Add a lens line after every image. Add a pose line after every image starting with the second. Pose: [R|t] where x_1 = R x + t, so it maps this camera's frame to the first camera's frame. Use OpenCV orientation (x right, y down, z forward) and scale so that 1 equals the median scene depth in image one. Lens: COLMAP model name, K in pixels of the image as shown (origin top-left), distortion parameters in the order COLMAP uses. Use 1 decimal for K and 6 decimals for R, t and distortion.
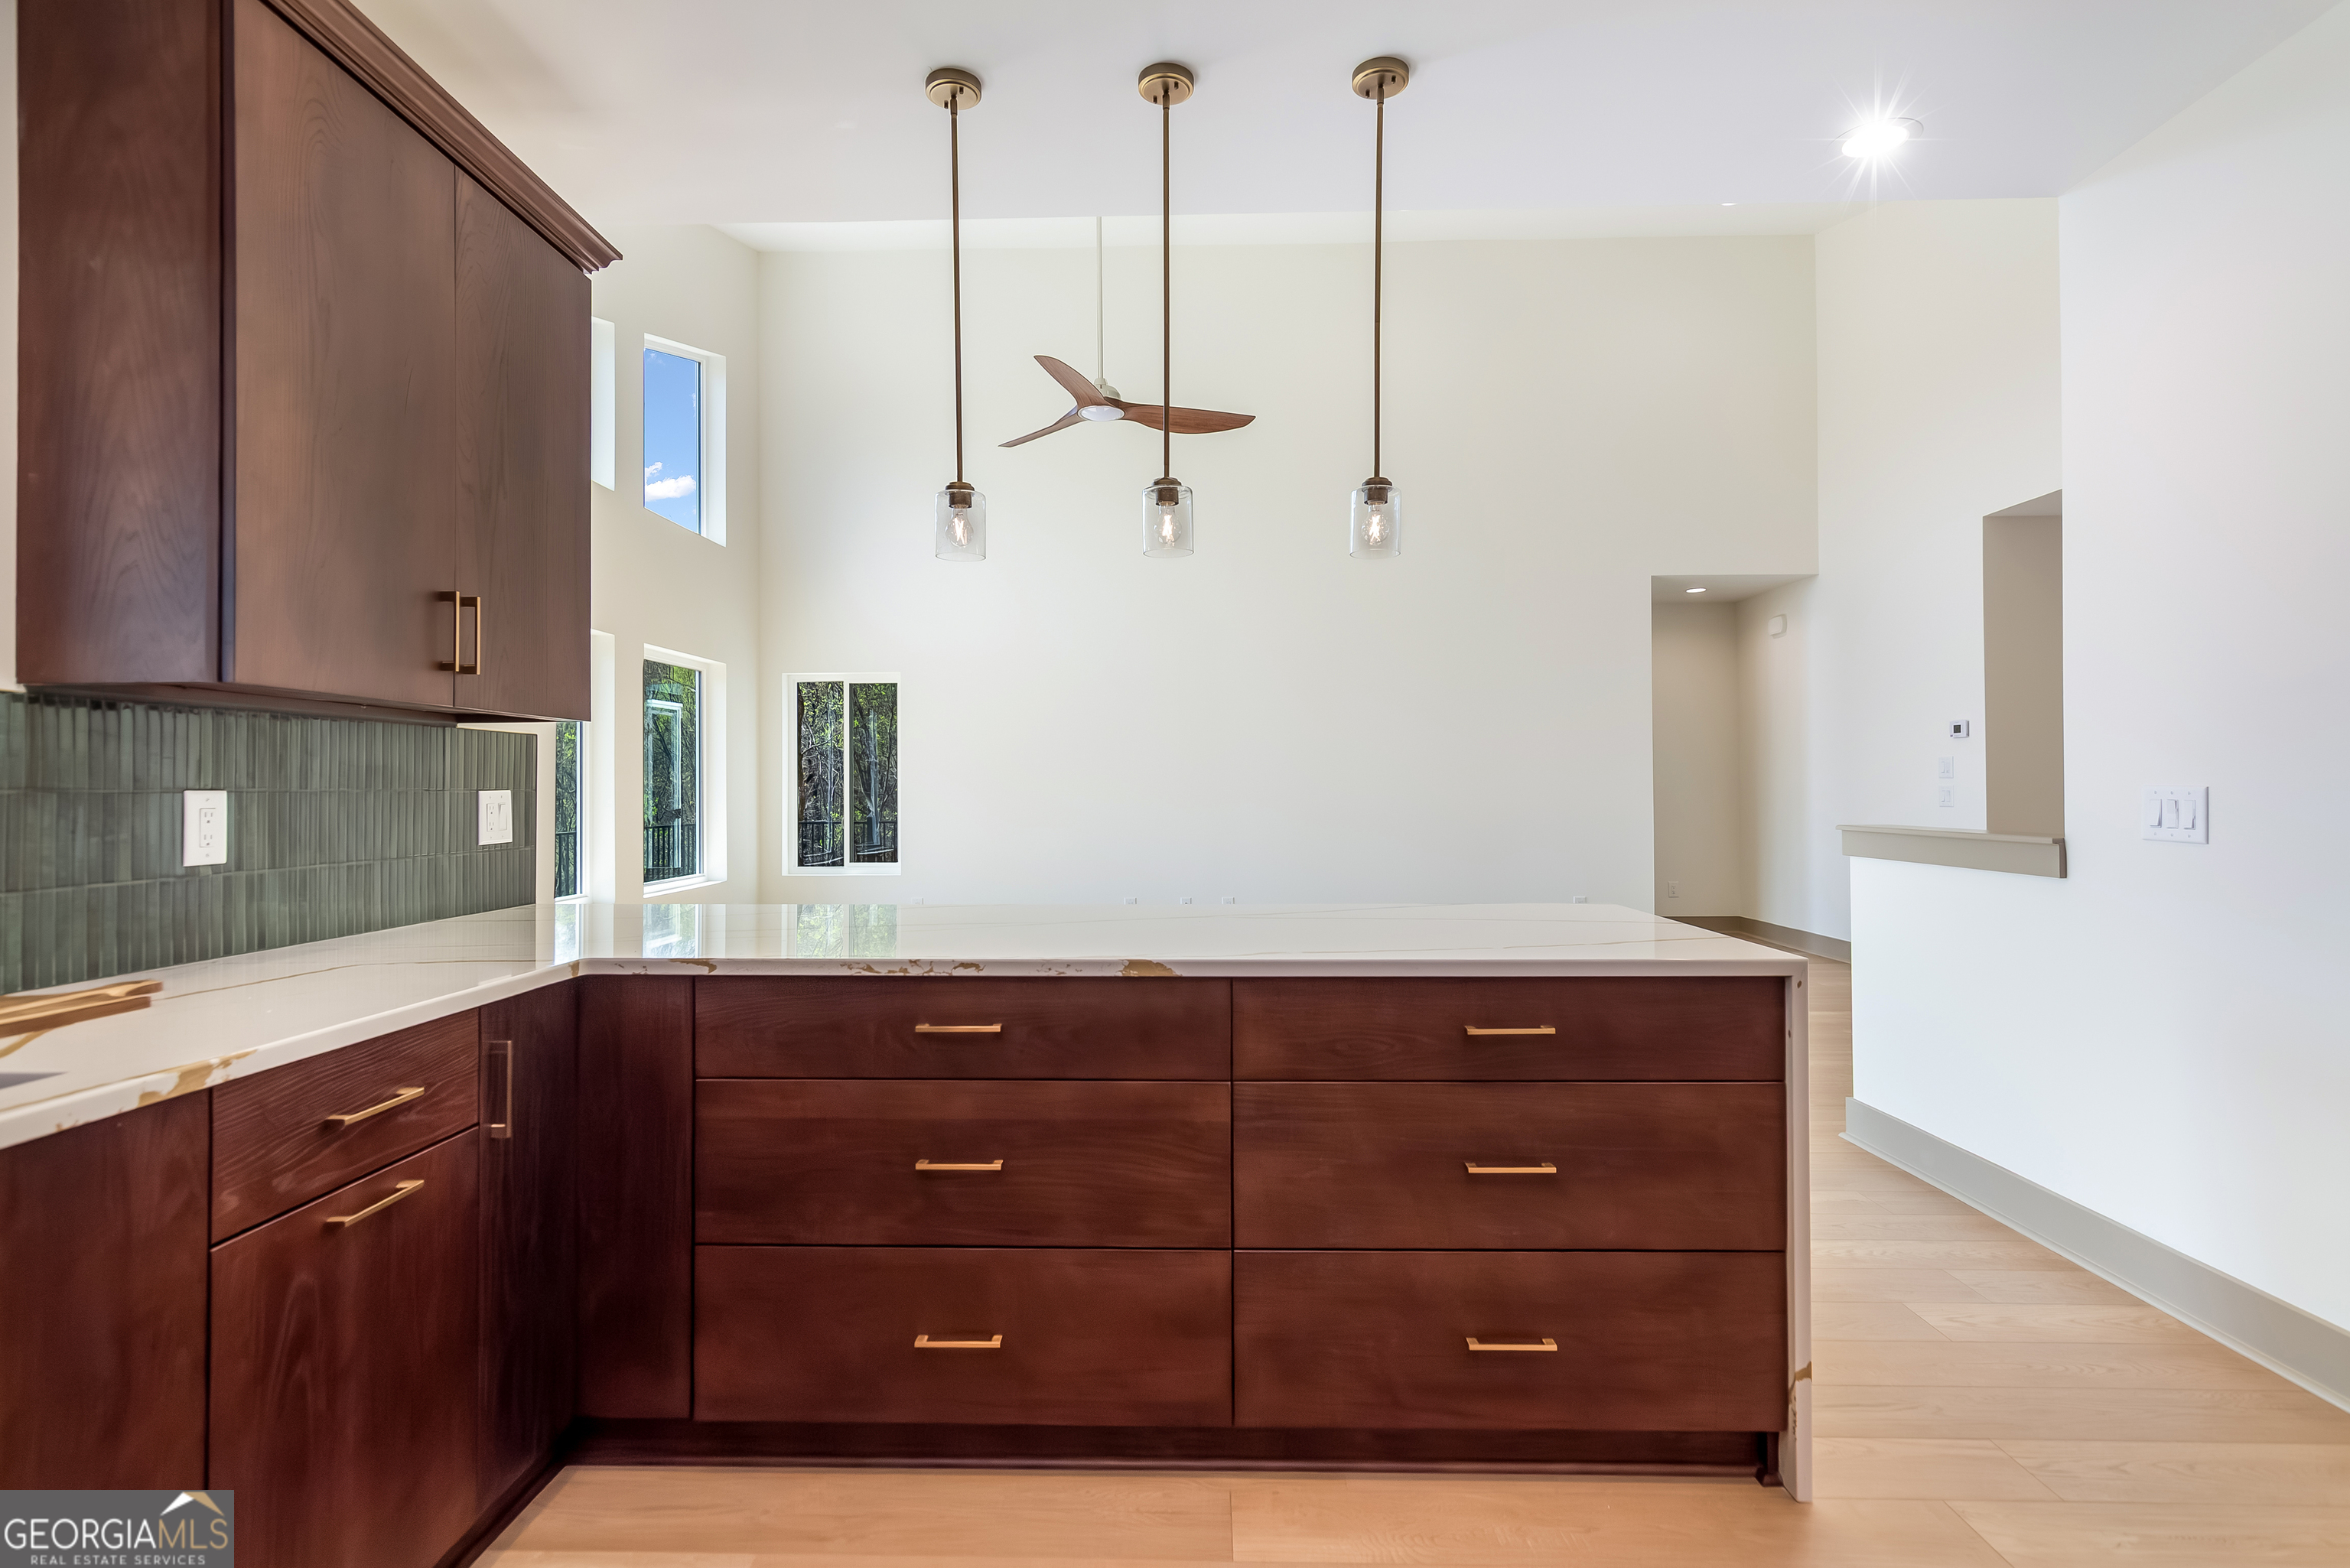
lens RADIAL K [[1185.7, 0, 1175.0], [0, 1185.7, 784.0], [0, 0, 1]] dist [0.000325, 0.000008]
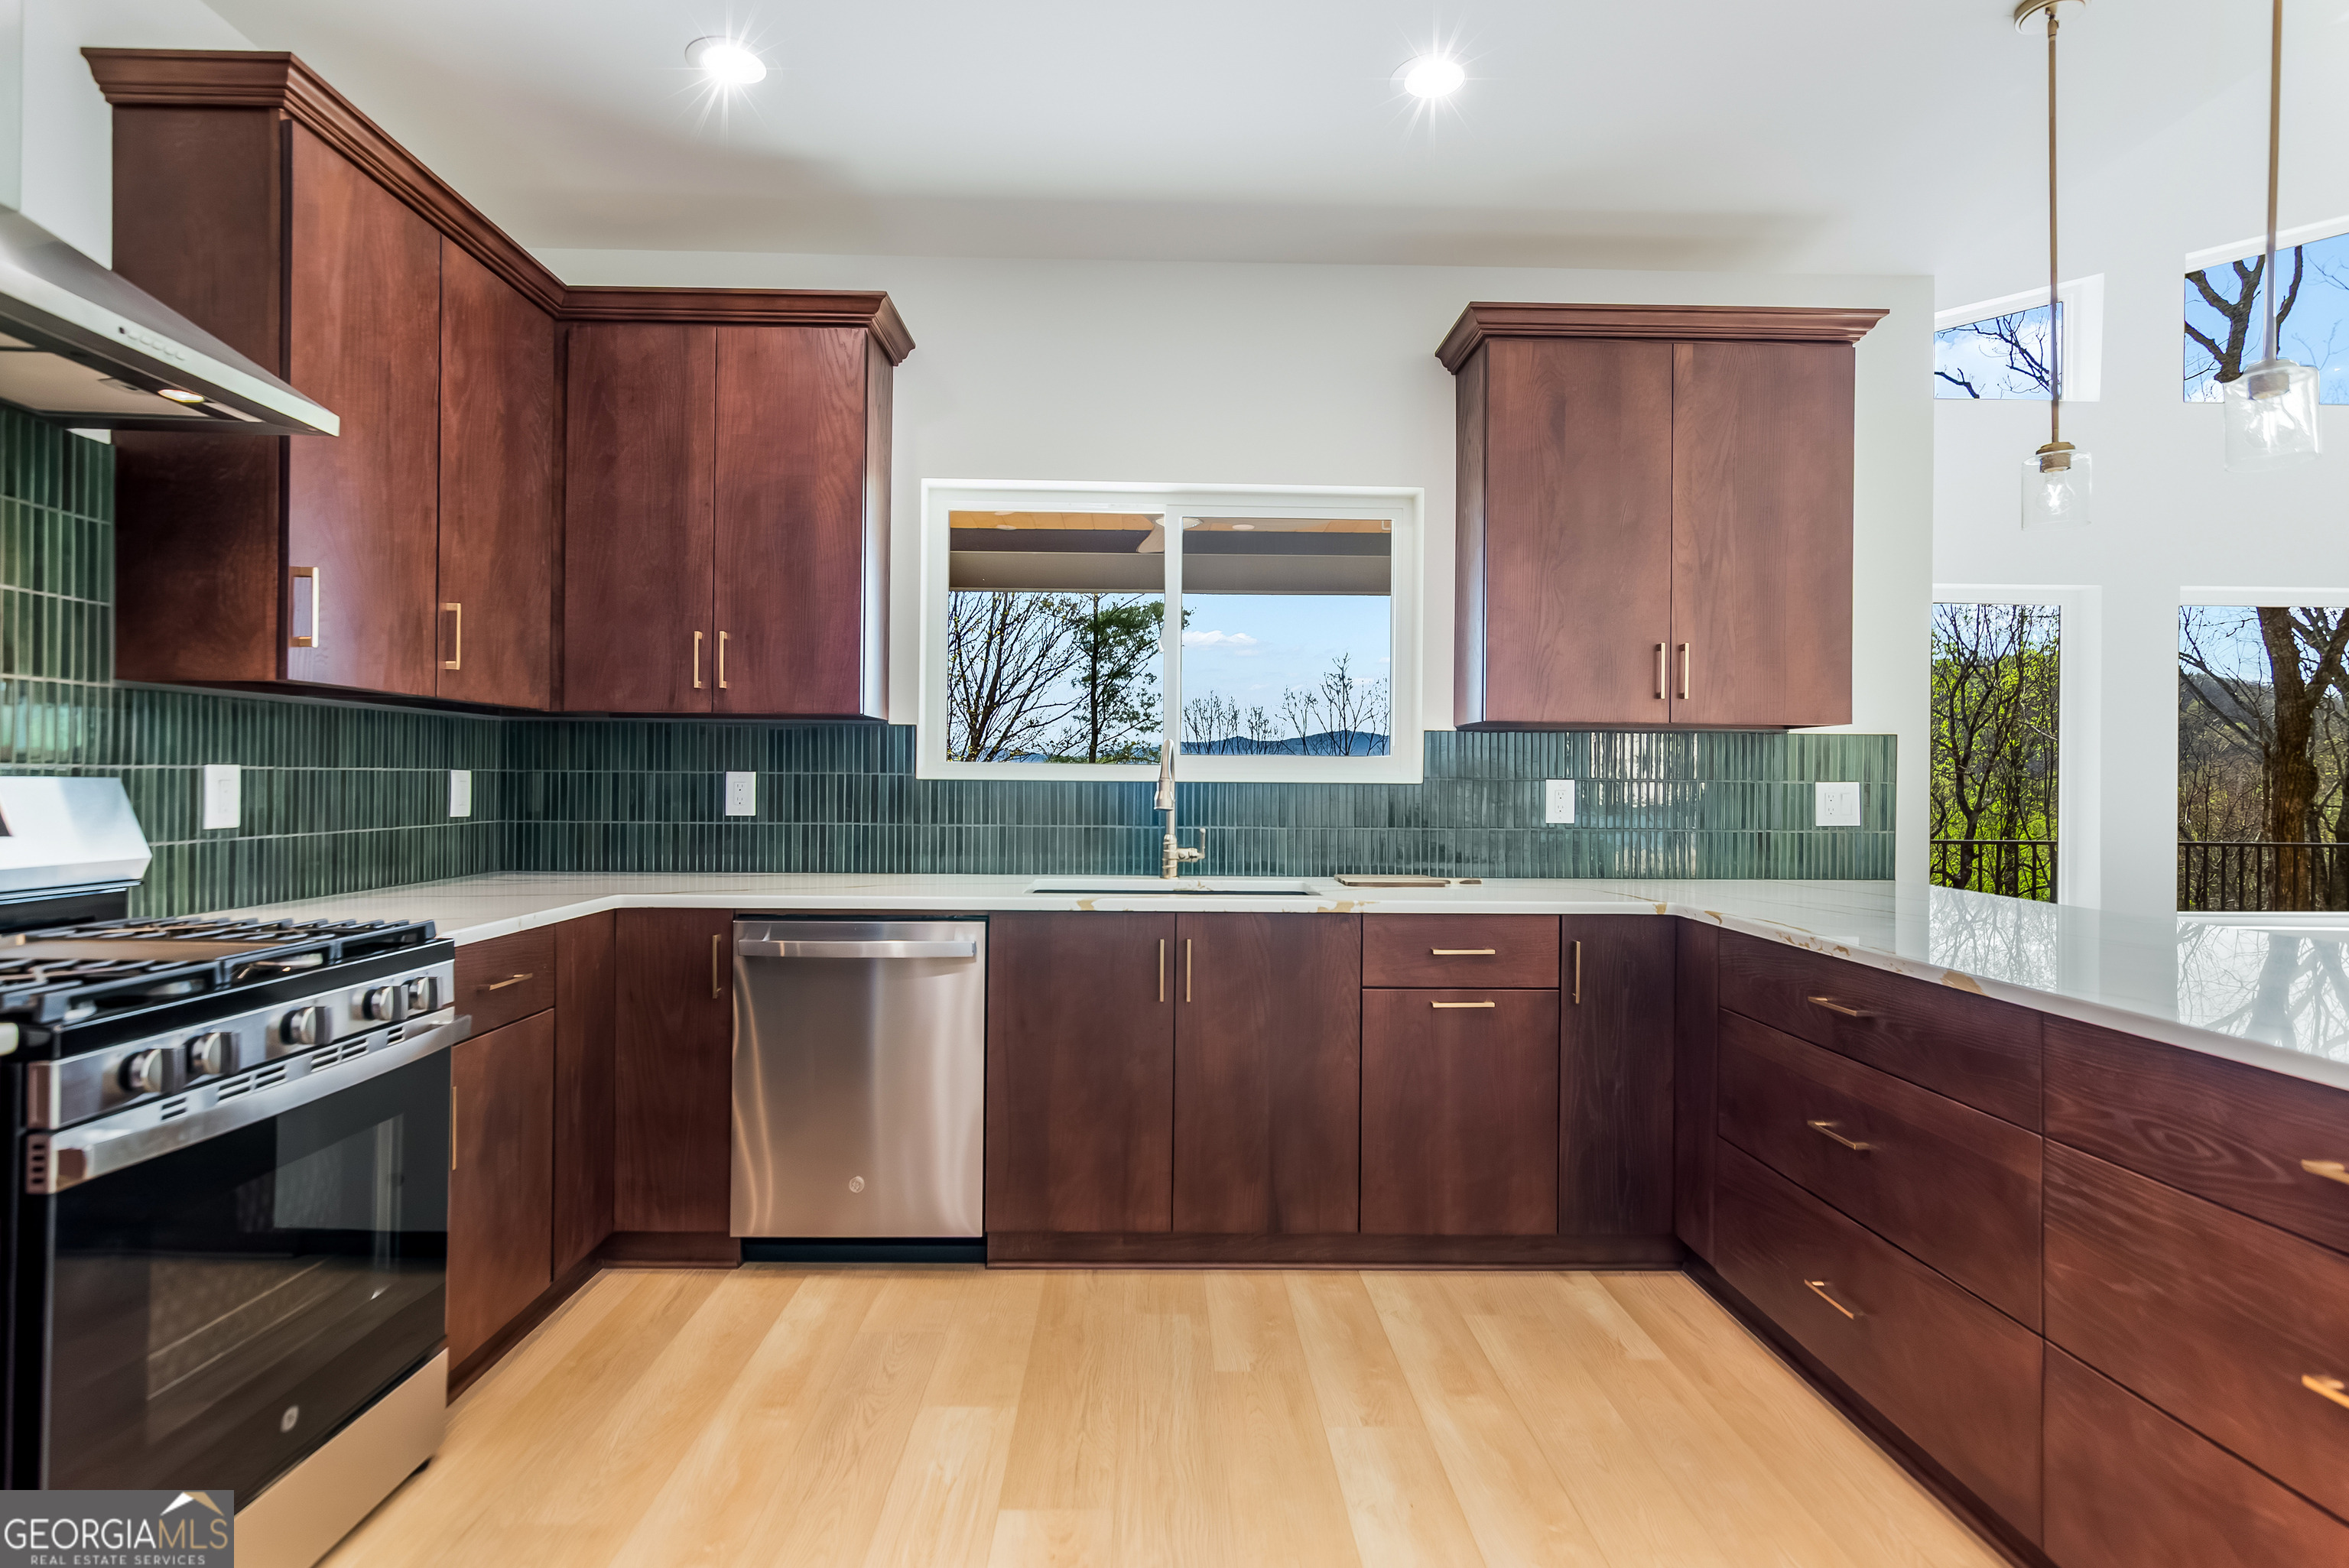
lens RADIAL K [[1185.2, 0, 1174.5], [0, 1185.2, 784.0], [0, 0, 1]] dist [0.000325, 0.000008]
pose [[0.050200, 0.009929, -0.998690, 0.854526], [-0.005305, 0.999939, 0.009675, -0.002153], [0.998725, 0.004812, 0.050250, 0.348323]]
